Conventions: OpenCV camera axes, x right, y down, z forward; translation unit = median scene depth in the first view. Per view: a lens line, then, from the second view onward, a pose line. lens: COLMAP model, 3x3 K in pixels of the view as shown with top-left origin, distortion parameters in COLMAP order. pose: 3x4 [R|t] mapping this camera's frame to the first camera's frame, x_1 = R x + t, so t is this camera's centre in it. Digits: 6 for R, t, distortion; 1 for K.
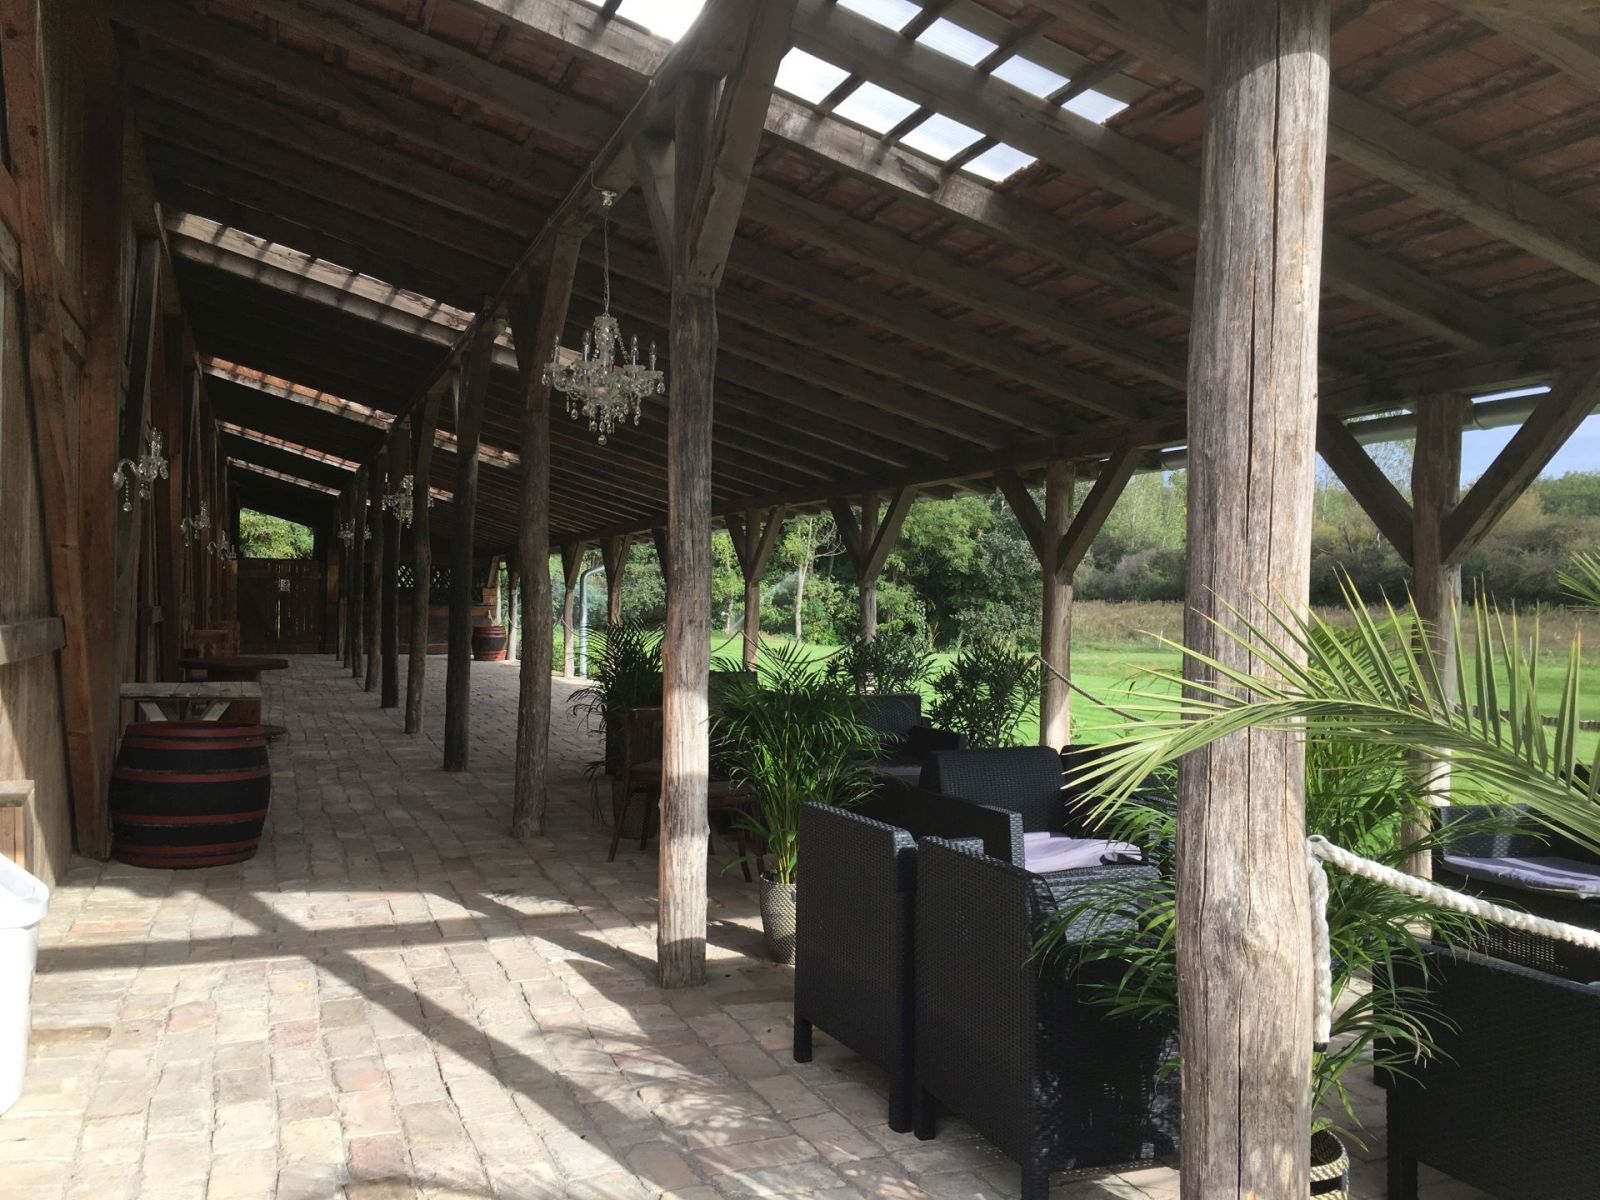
lens RADIAL K [[1353.7, 0, 785.9], [0, 1353.7, 609.6], [0, 0, 1]] dist [0.078019, -0.098850]
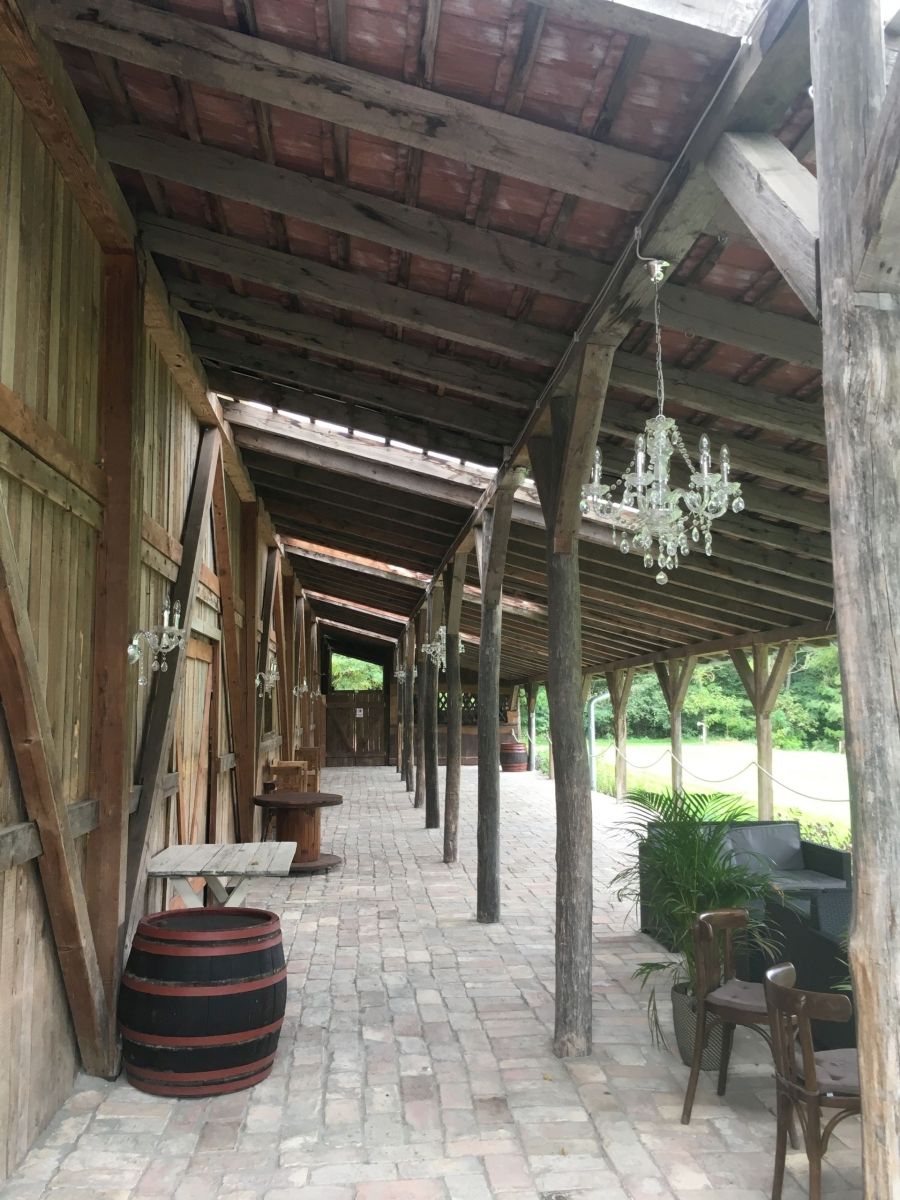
lens RADIAL K [[1015.3, 0, 451.6], [0, 1015.3, 599.5], [0, 0, 1]] dist [0.078019, -0.098850]
pose [[0.962645, -0.052442, -0.265639, -0.053397], [0.021781, 0.992884, -0.117079, -0.026891], [0.269888, 0.106920, 0.956937, 0.232650]]
